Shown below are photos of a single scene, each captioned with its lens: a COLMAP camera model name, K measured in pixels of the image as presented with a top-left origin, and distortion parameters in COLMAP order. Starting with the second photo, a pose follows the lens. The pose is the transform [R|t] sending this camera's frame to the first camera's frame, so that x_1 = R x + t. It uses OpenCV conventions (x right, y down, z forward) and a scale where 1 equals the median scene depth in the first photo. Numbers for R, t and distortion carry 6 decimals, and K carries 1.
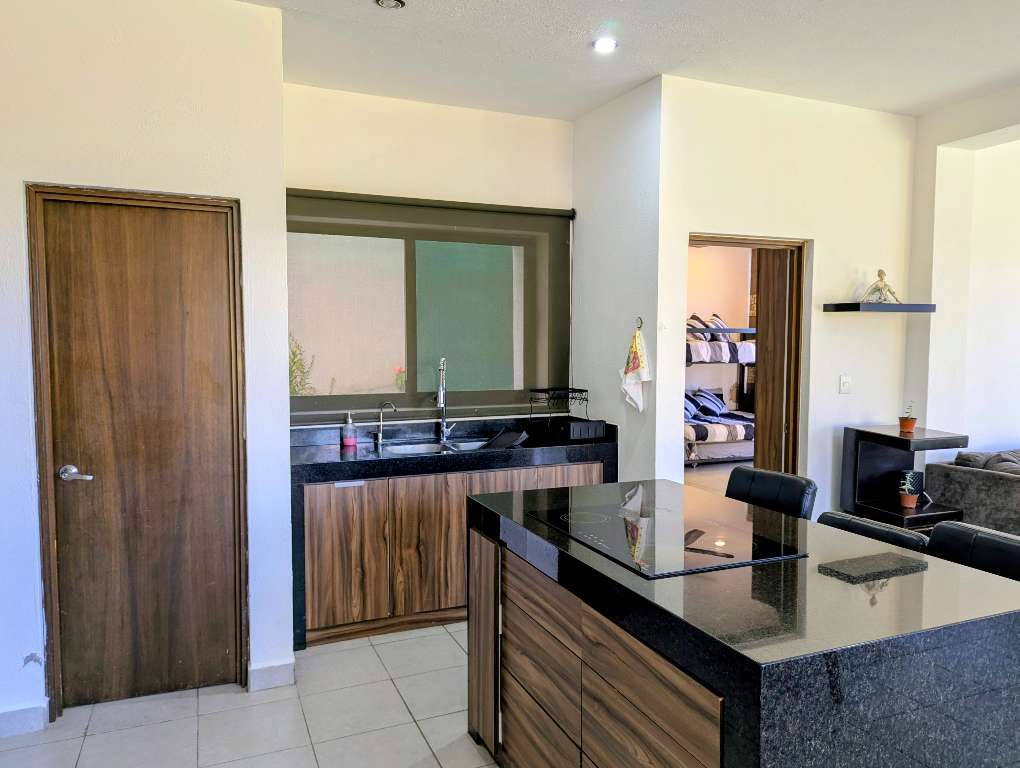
lens RADIAL K [[722.0, 0, 508.0], [0, 722.0, 386.7], [0, 0, 1]] dist [0.025364, -0.001001]
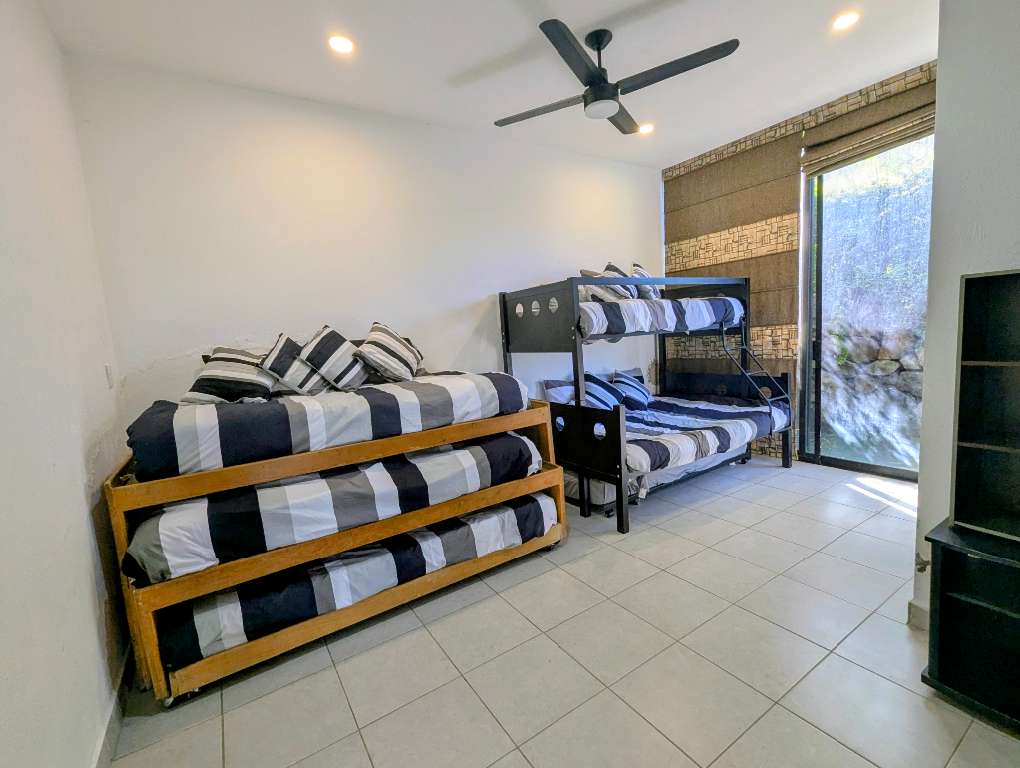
lens RADIAL K [[434.9, 0, 511.8], [0, 434.9, 393.7], [0, 0, 1]] dist [-0.003592, 0.000115]
pose [[0.981688, -0.090048, 0.167872, 0.086893], [0.078180, 0.994036, 0.076027, -0.017240], [-0.173717, -0.061511, 0.982873, 0.594112]]
